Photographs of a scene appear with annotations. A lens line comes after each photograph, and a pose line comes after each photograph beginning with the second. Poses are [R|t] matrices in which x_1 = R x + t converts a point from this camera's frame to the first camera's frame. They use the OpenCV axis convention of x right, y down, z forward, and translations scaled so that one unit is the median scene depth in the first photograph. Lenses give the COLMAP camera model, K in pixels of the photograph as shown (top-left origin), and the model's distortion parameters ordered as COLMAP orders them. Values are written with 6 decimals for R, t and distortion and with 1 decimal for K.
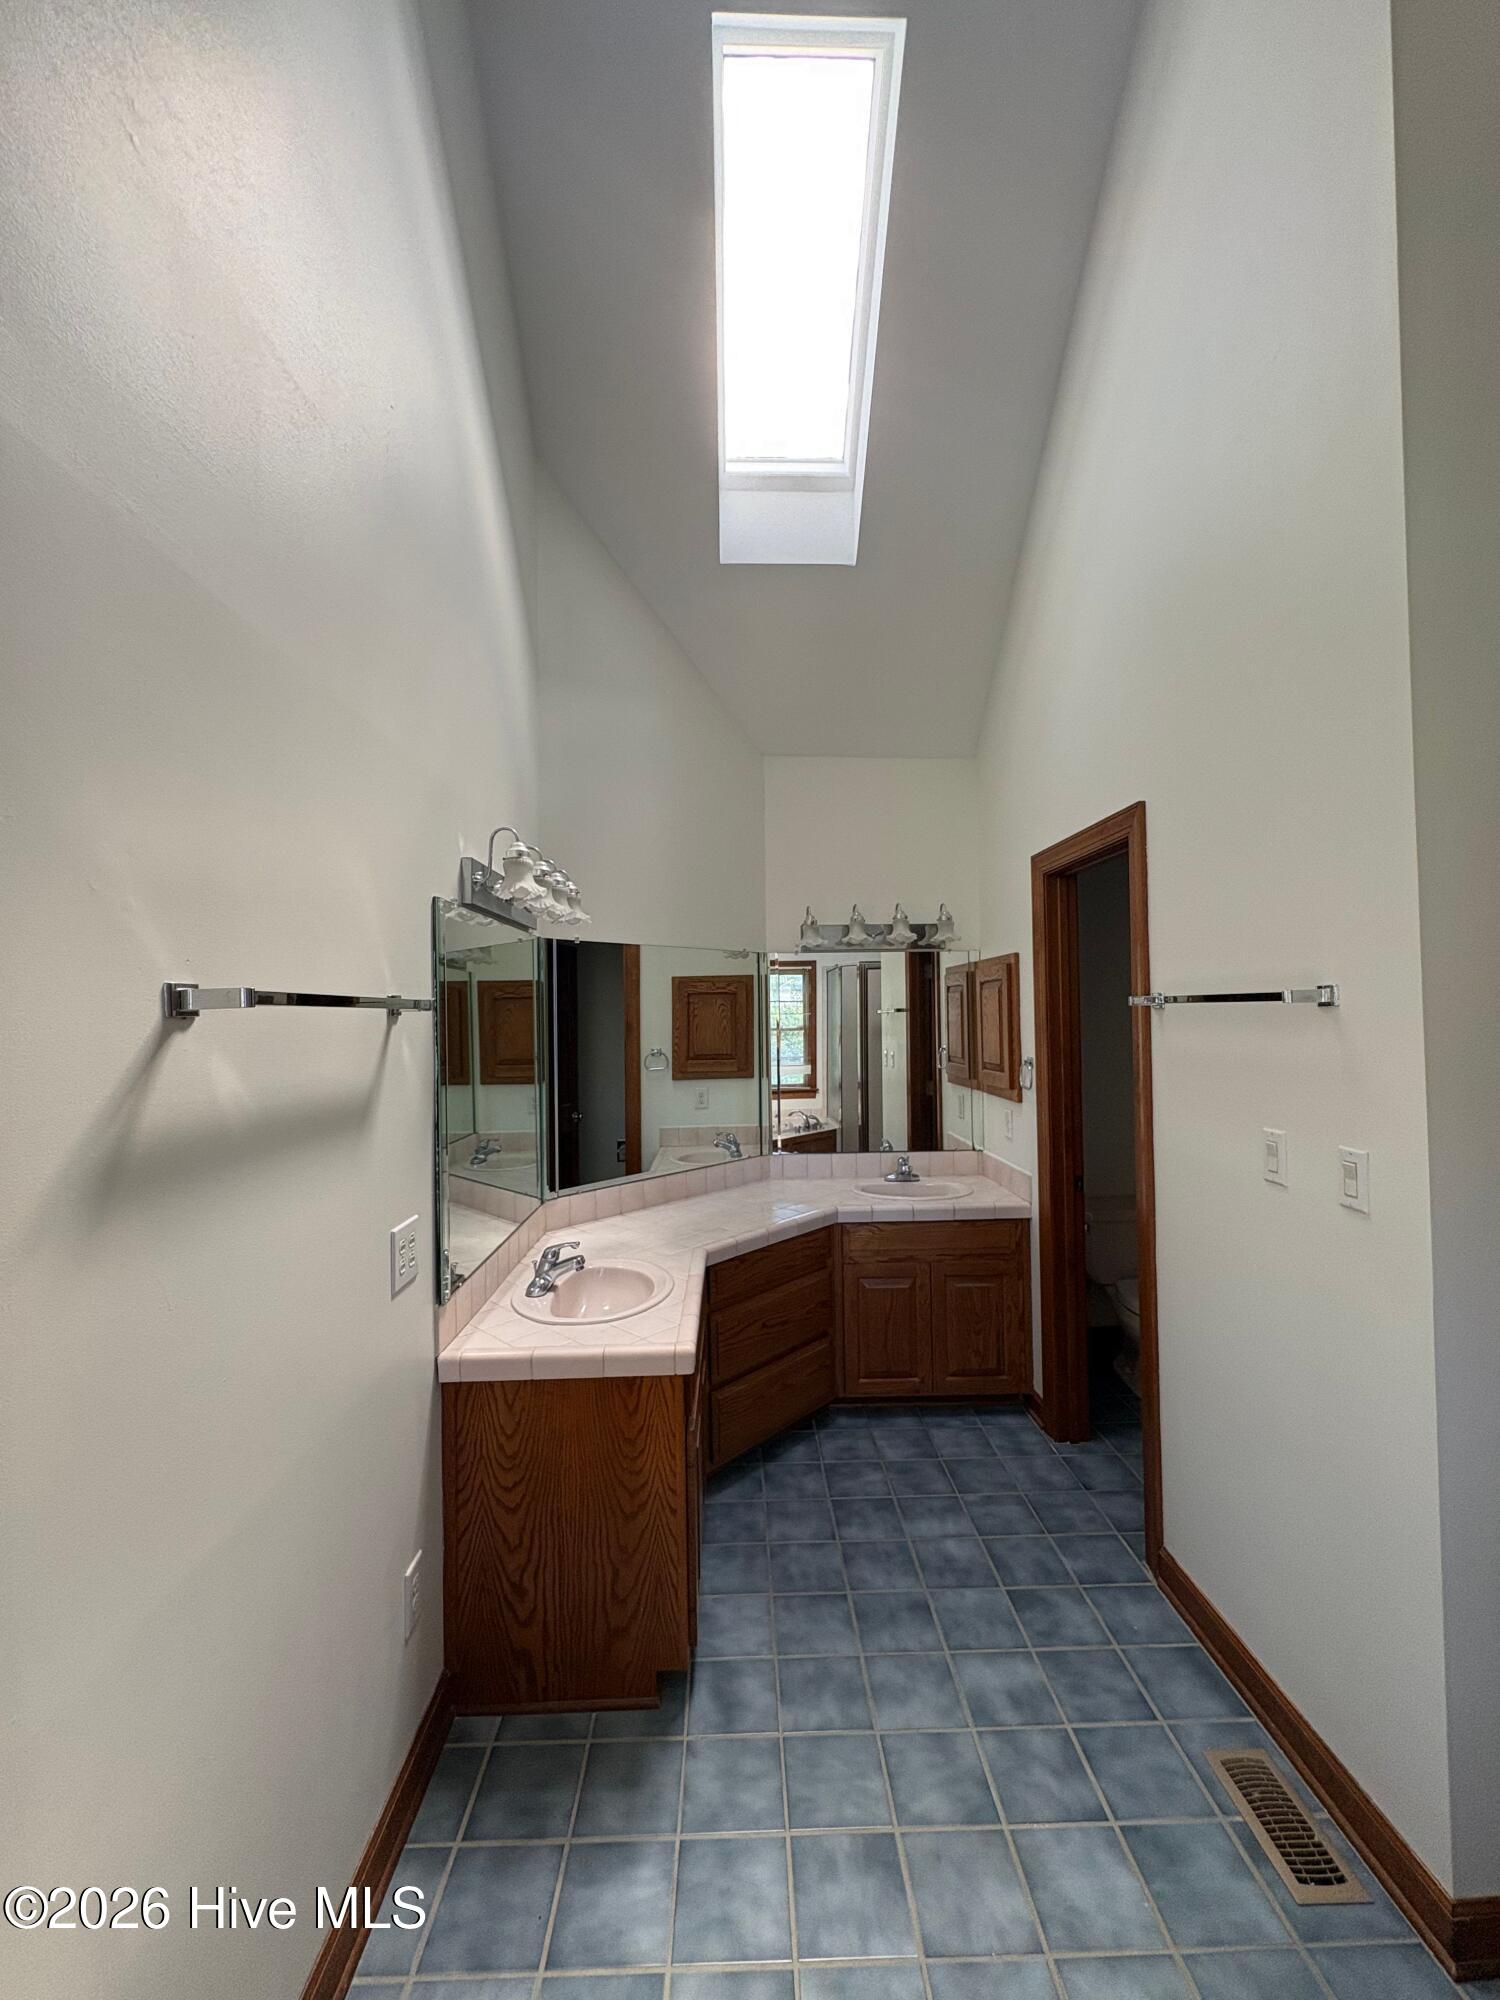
lens RADIAL K [[796.4, 0, 753.1], [0, 796.4, 995.1], [0, 0, 1]] dist [-0.001225, 0.000075]
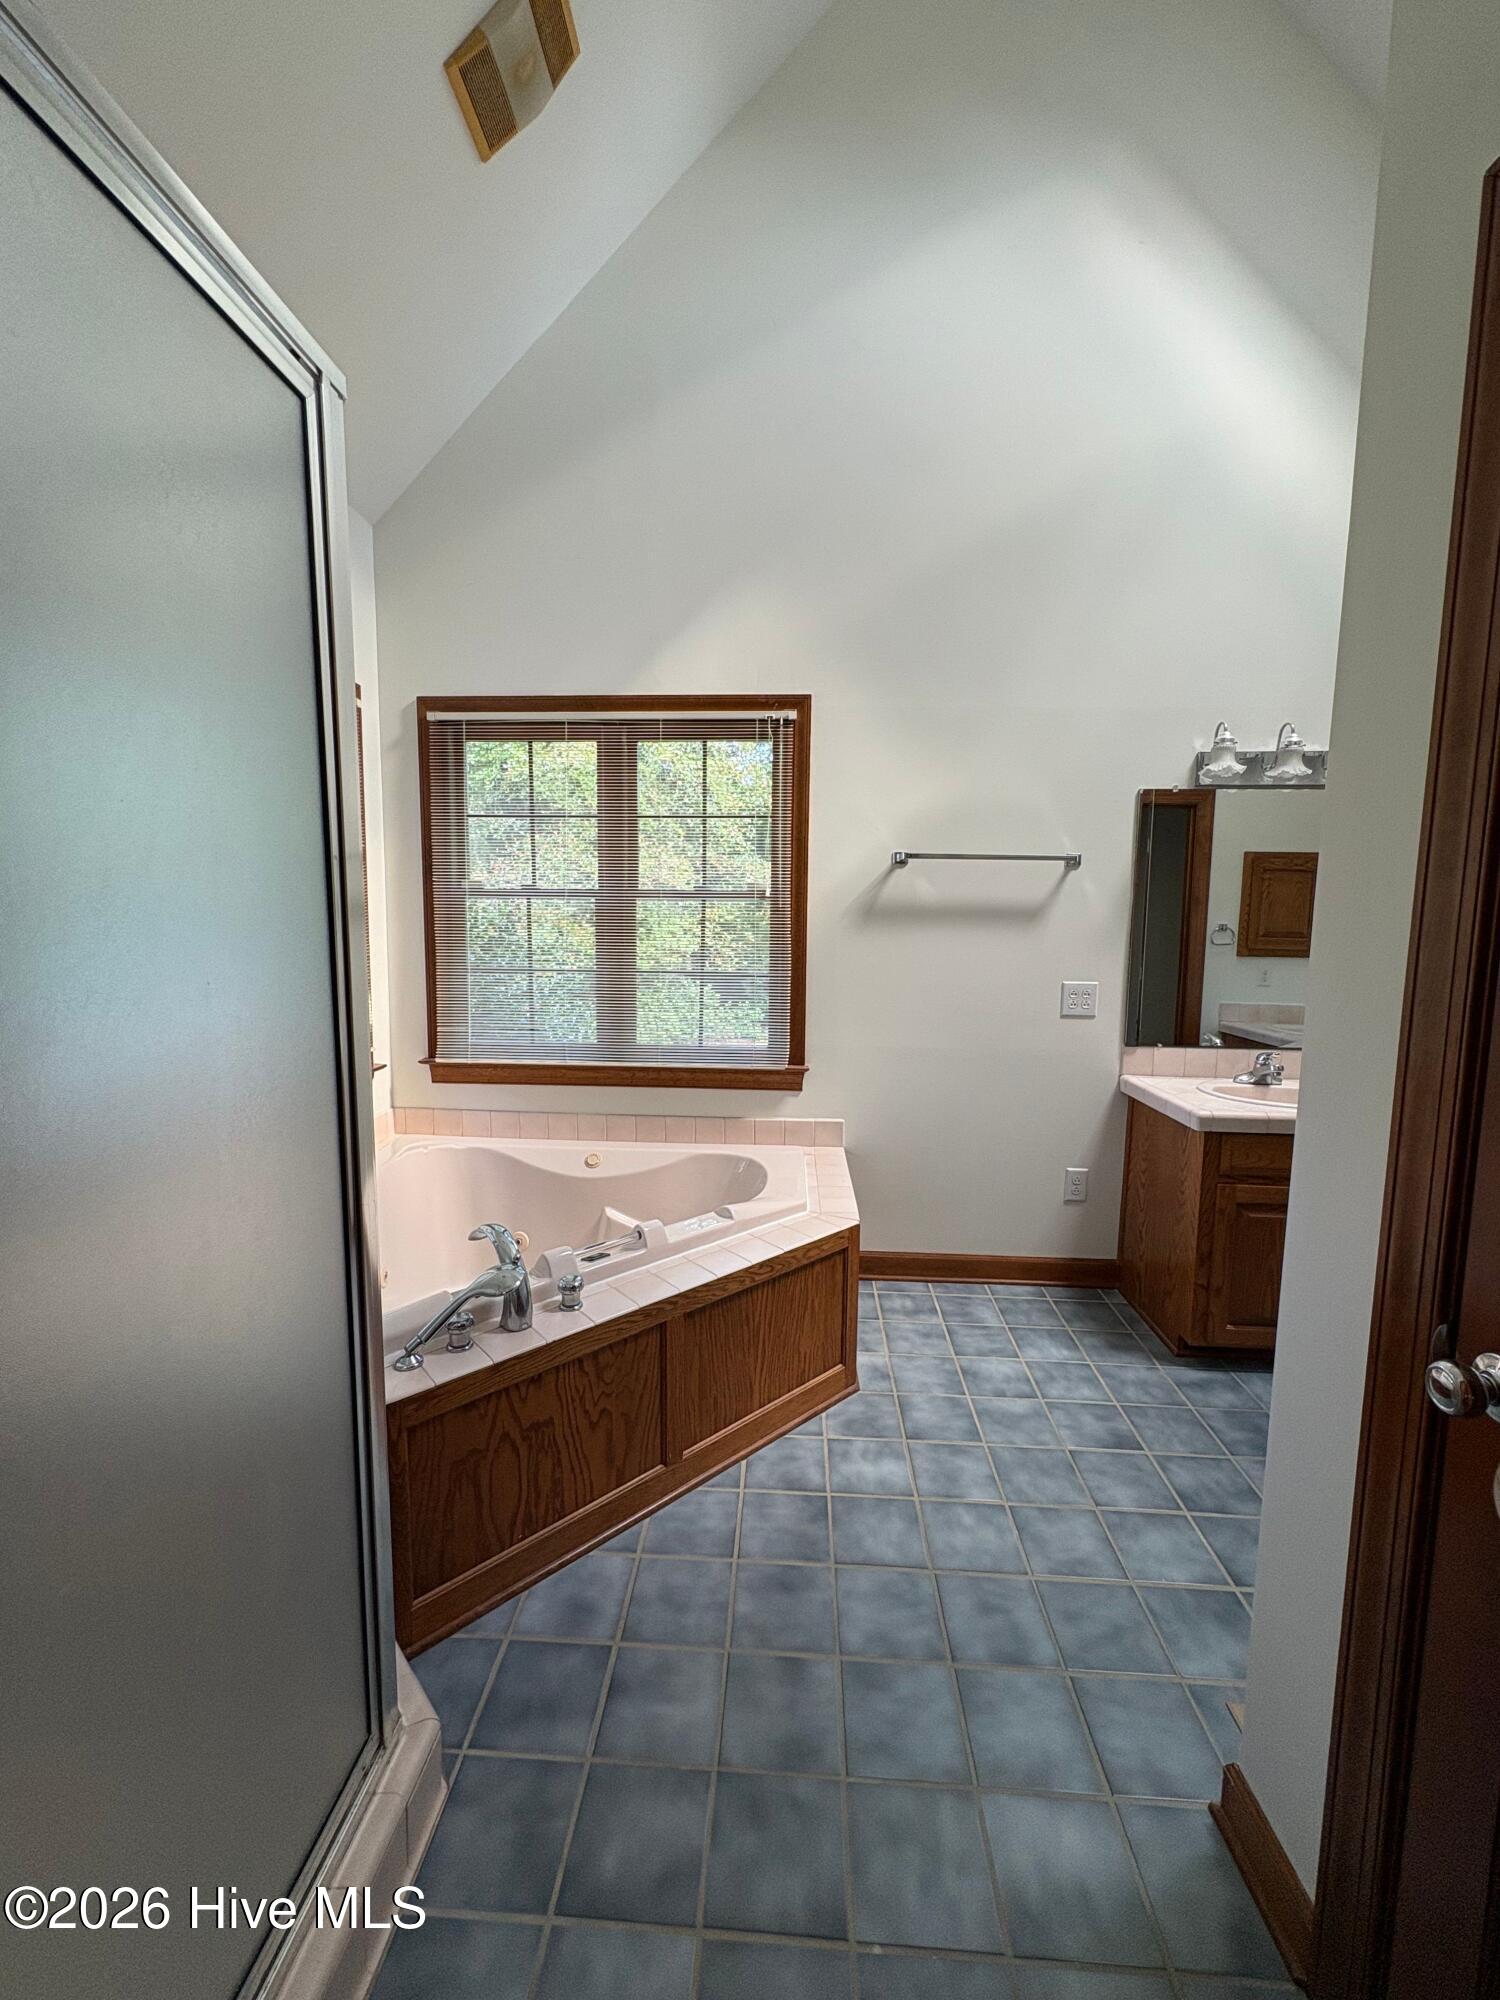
lens RADIAL K [[796.4, 0, 750.2], [0, 796.4, 1000.2], [0, 0, 1]] dist [-0.001225, 0.000075]
pose [[-0.085634, 0.116898, -0.989445, 1.538440], [0.010606, 0.993144, 0.116417, 0.120003], [0.996270, -0.000525, -0.086287, 0.454033]]
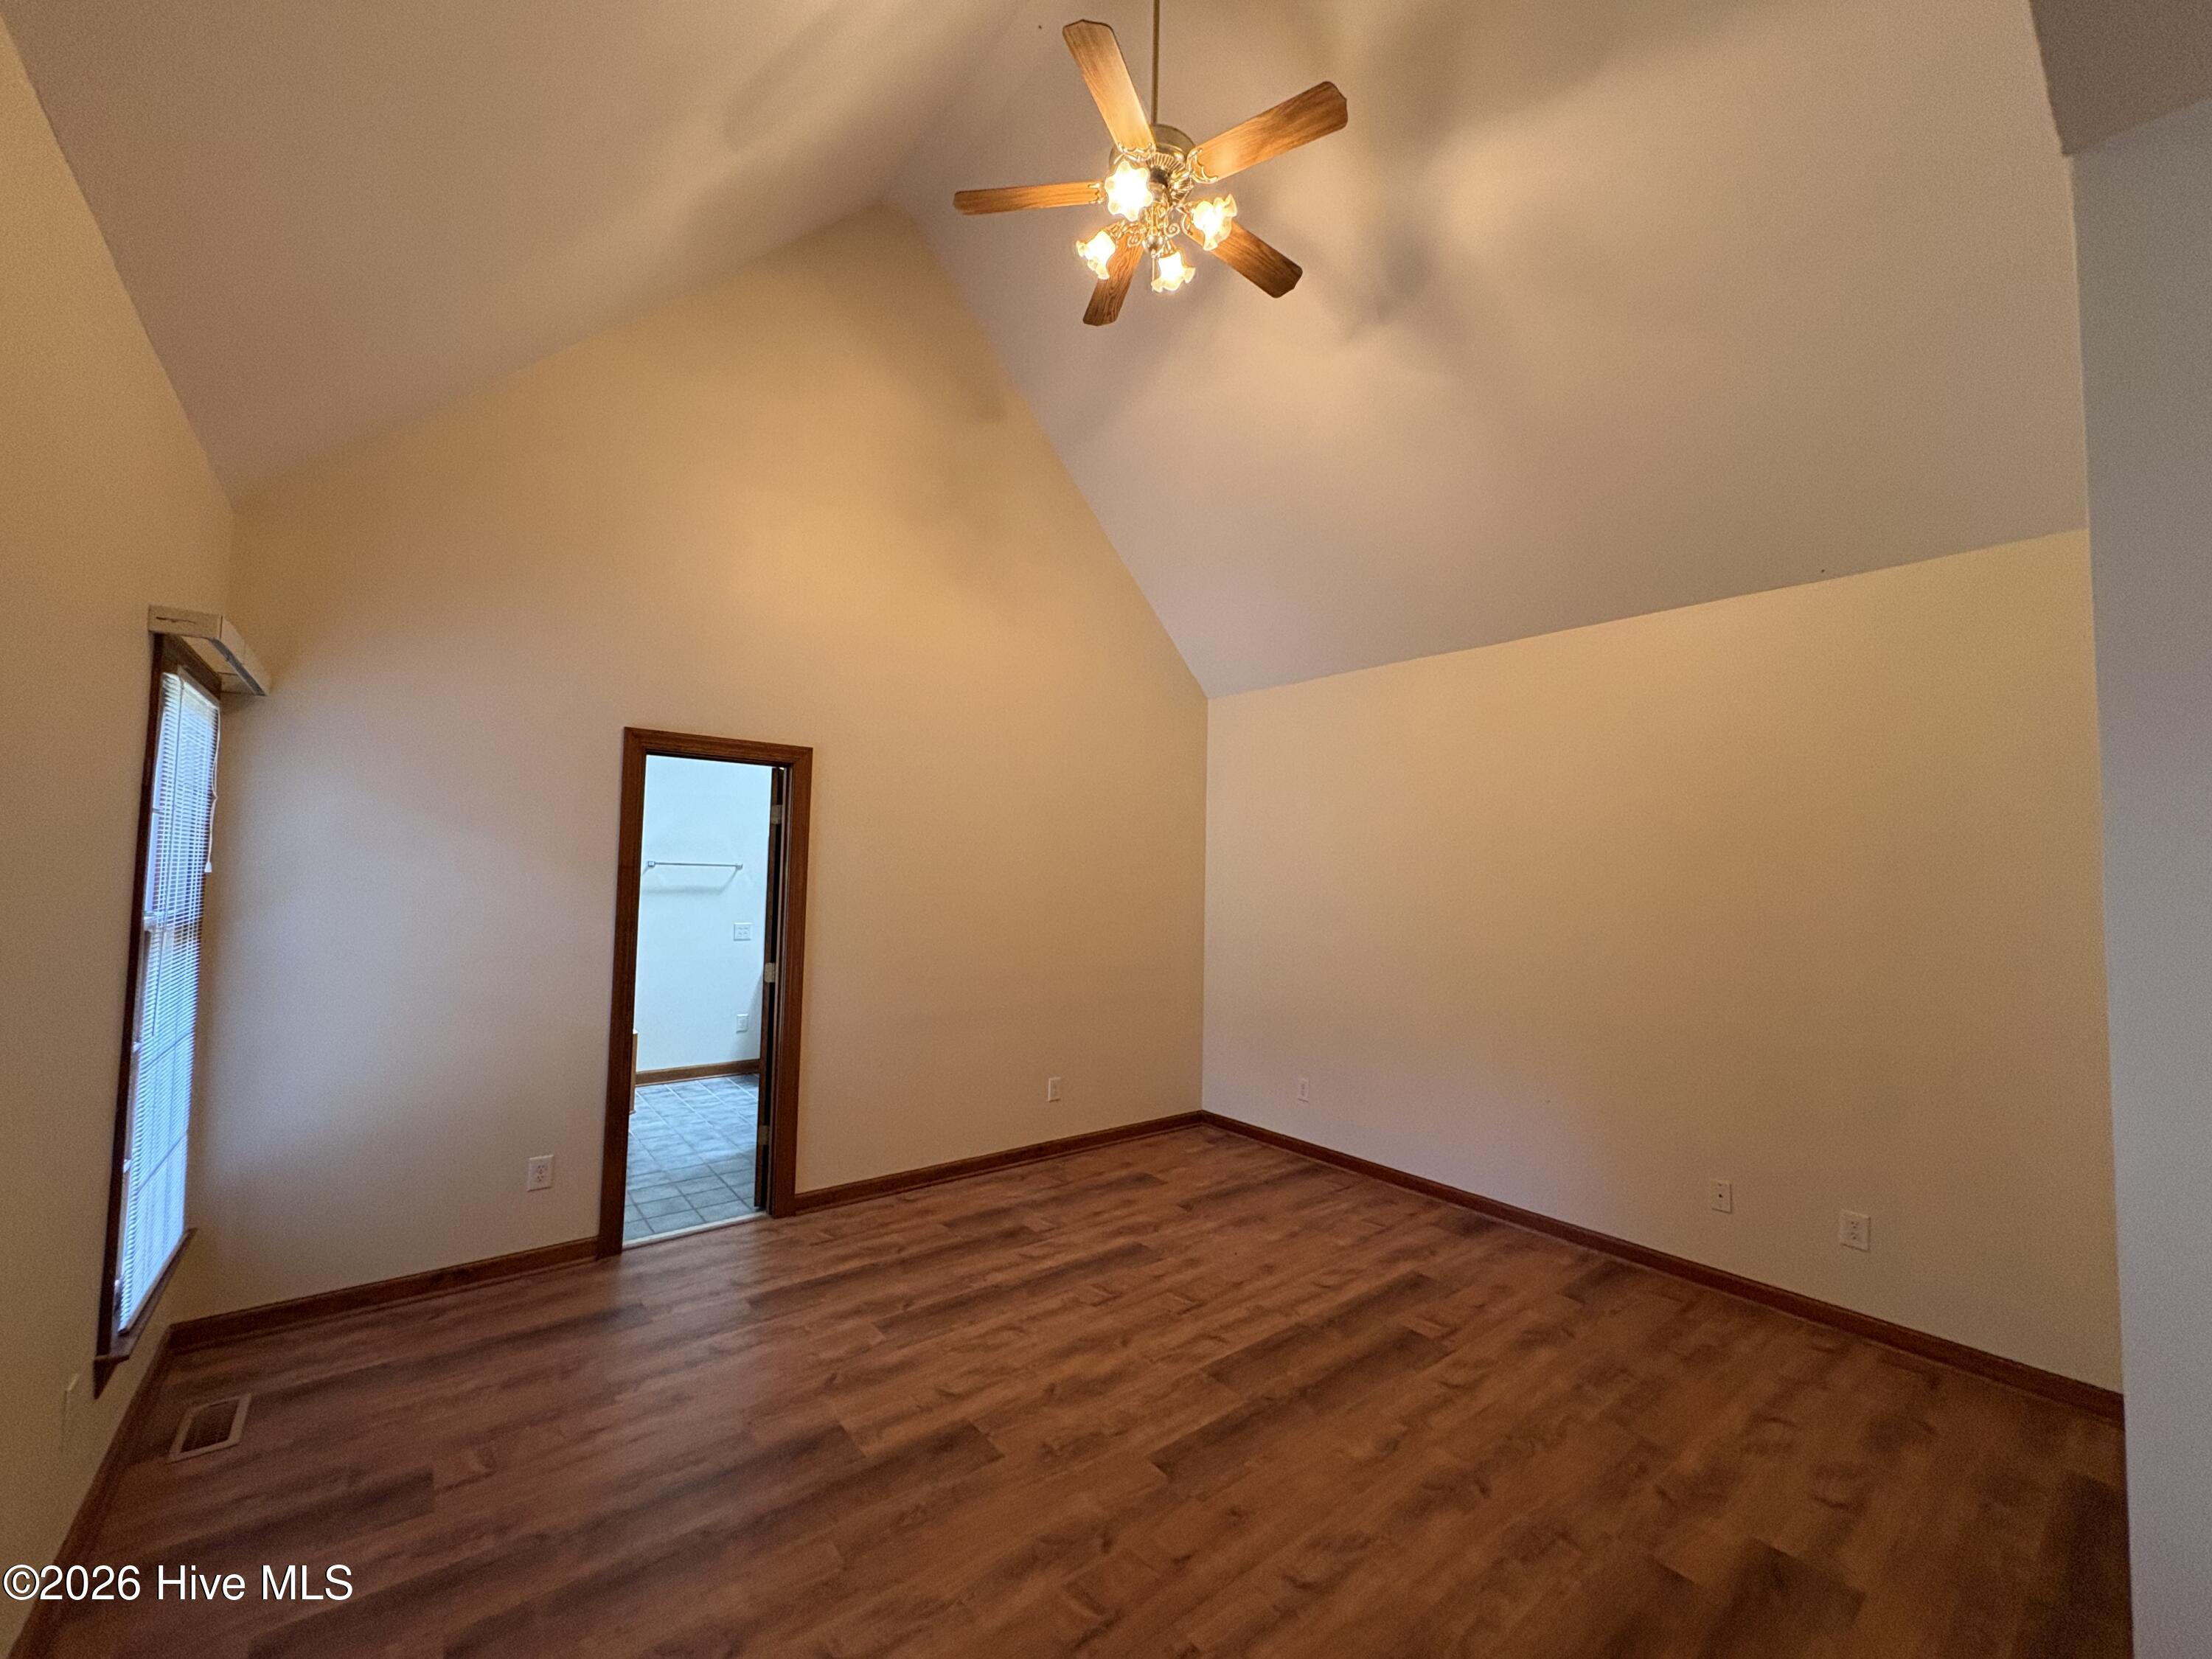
lens RADIAL K [[880.8, 0, 1104.3], [0, 880.8, 837.4], [0, 0, 1]] dist [-0.001225, 0.000075]
pose [[0.598054, -0.027702, -0.800977, 4.599357], [-0.004711, 0.999264, -0.038077, -0.019744], [0.801442, 0.026546, 0.597483, -0.205980]]
